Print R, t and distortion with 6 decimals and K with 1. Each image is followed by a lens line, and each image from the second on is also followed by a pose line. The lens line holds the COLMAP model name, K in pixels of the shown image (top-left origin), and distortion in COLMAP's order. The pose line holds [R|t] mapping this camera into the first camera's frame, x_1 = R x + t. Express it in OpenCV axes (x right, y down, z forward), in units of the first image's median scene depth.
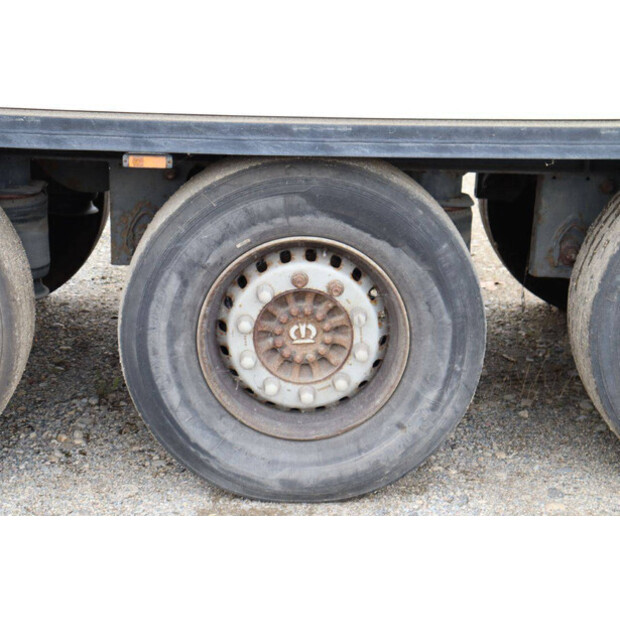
lens RADIAL K [[1454.2, 0, 310.0], [0, 1454.2, 310.0], [0, 0, 1]] dist [0.402255, 0.493389]
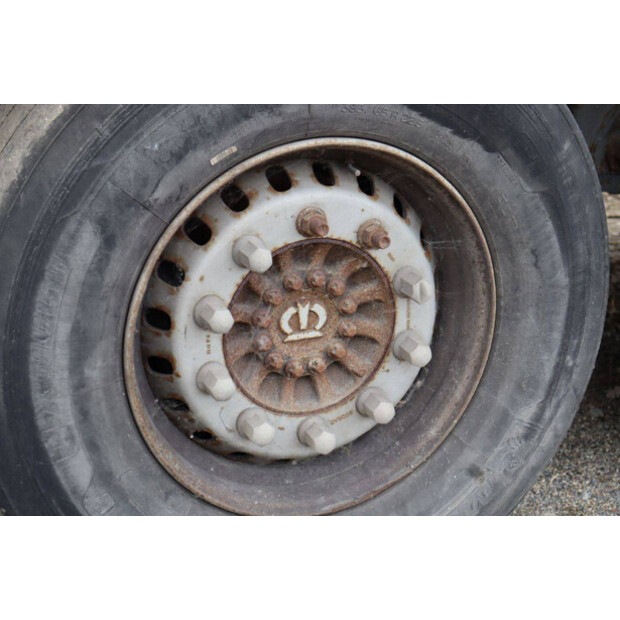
lens RADIAL K [[1454.2, 0, 310.0], [0, 1454.2, 310.0], [0, 0, 1]] dist [0.402255, 0.493389]
pose [[0.926931, -0.075080, 0.367645, -0.201288], [0.050615, 0.995841, 0.075754, -0.028737], [-0.371804, -0.051610, 0.926876, 0.507970]]
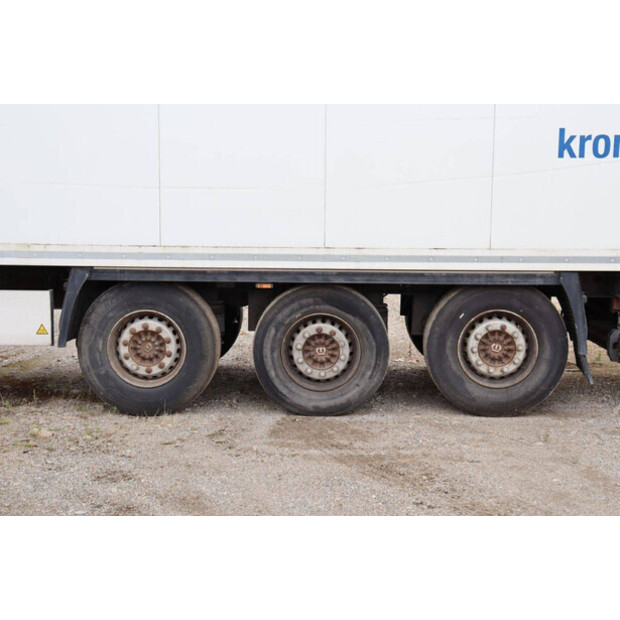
lens RADIAL K [[1071.1, 0, 310.0], [0, 1071.1, 310.0], [0, 0, 1]] dist [0.119634, 0.087783]
pose [[0.999112, -0.008866, -0.041182, 0.057289], [0.002374, 0.987898, -0.155086, 0.248768], [0.042059, 0.154851, 0.987042, -0.958493]]
